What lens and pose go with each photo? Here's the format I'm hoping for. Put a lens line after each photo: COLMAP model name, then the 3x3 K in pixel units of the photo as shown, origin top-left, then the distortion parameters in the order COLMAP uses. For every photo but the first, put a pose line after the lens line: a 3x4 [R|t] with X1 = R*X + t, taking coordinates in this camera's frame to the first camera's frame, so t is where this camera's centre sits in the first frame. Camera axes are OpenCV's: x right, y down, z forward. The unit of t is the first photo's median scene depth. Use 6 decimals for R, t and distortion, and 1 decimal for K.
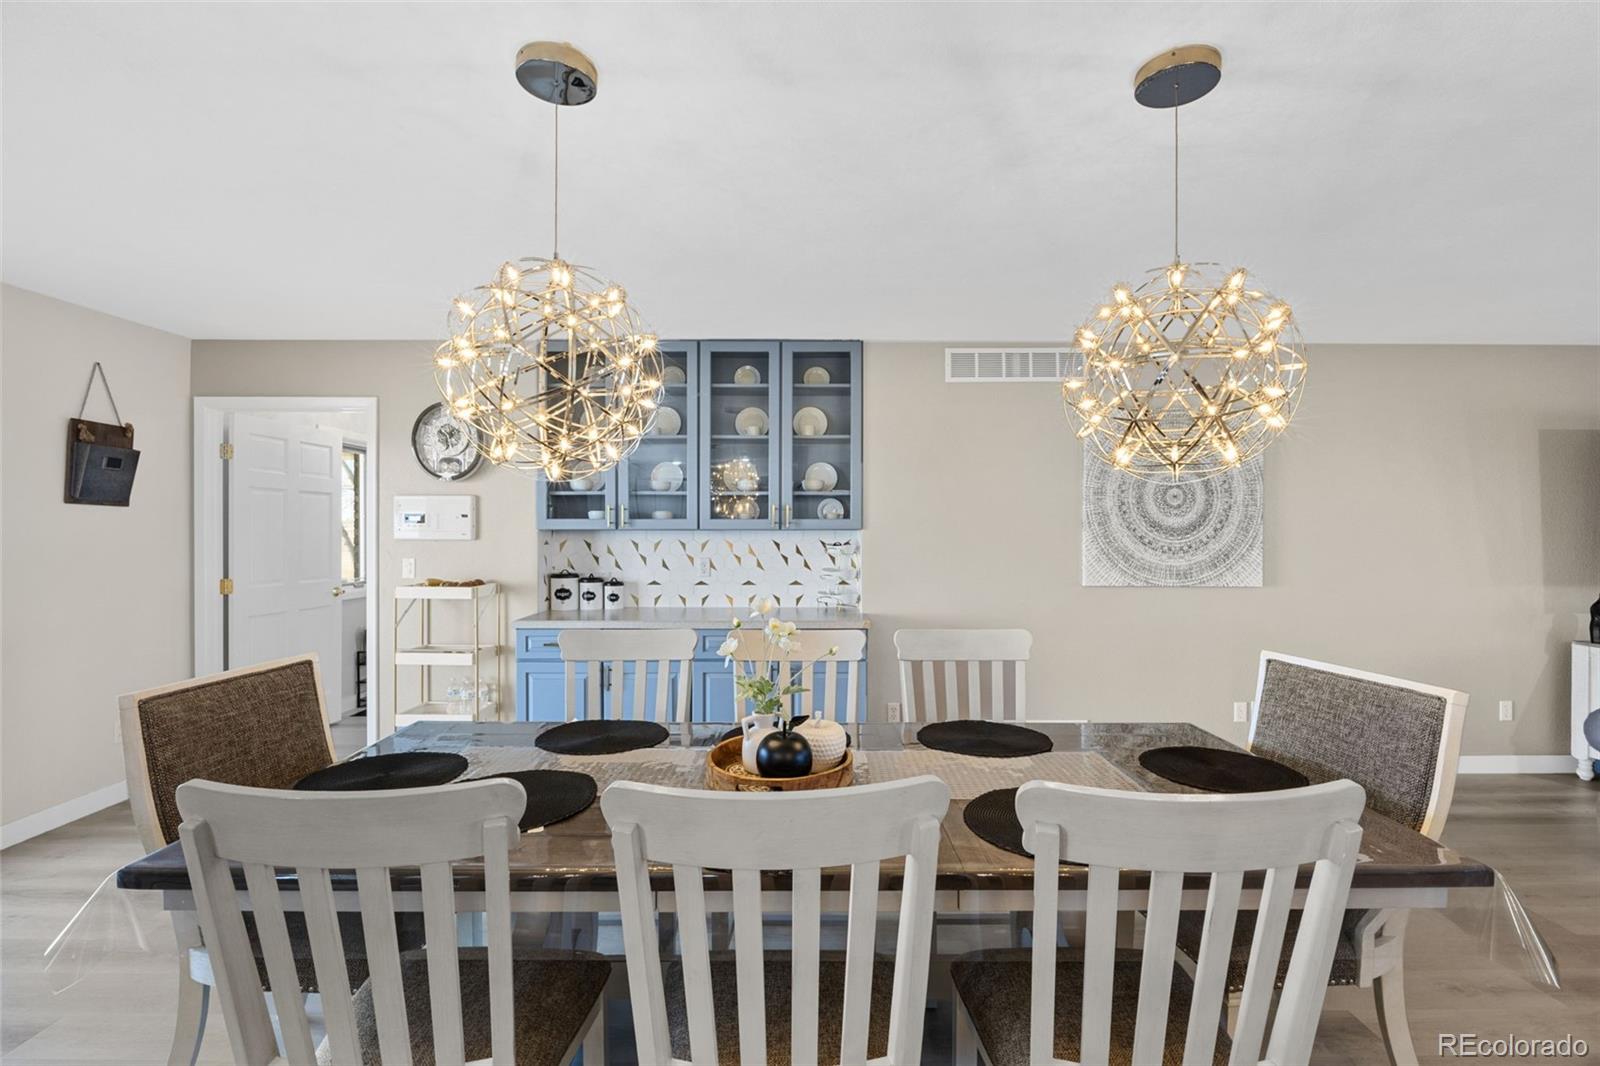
lens RADIAL K [[735.3, 0, 811.8], [0, 735.3, 529.0], [0, 0, 1]] dist [-0.013612, -0.000294]
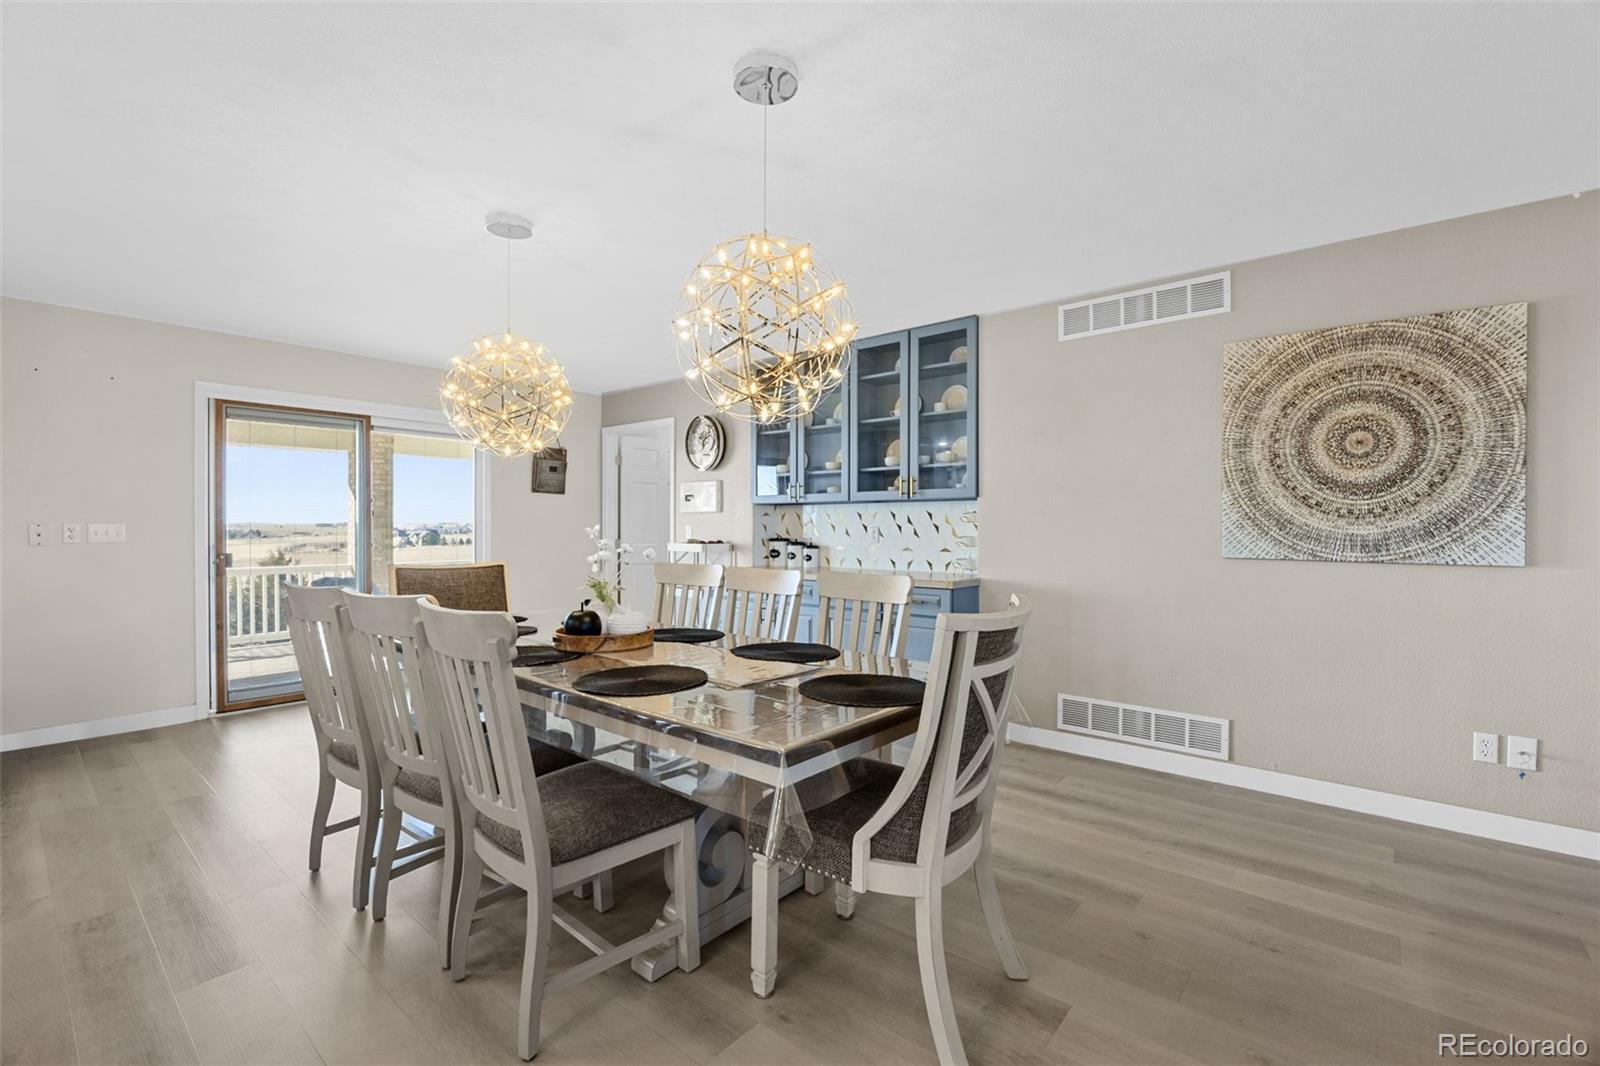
lens RADIAL K [[735.3, 0, 806.8], [0, 735.3, 537.4], [0, 0, 1]] dist [-0.013612, -0.000294]
pose [[0.743529, 0.006857, -0.668669, 0.575675], [0.000471, 0.999942, 0.010778, 0.045170], [0.668704, -0.008328, 0.743482, 0.063250]]
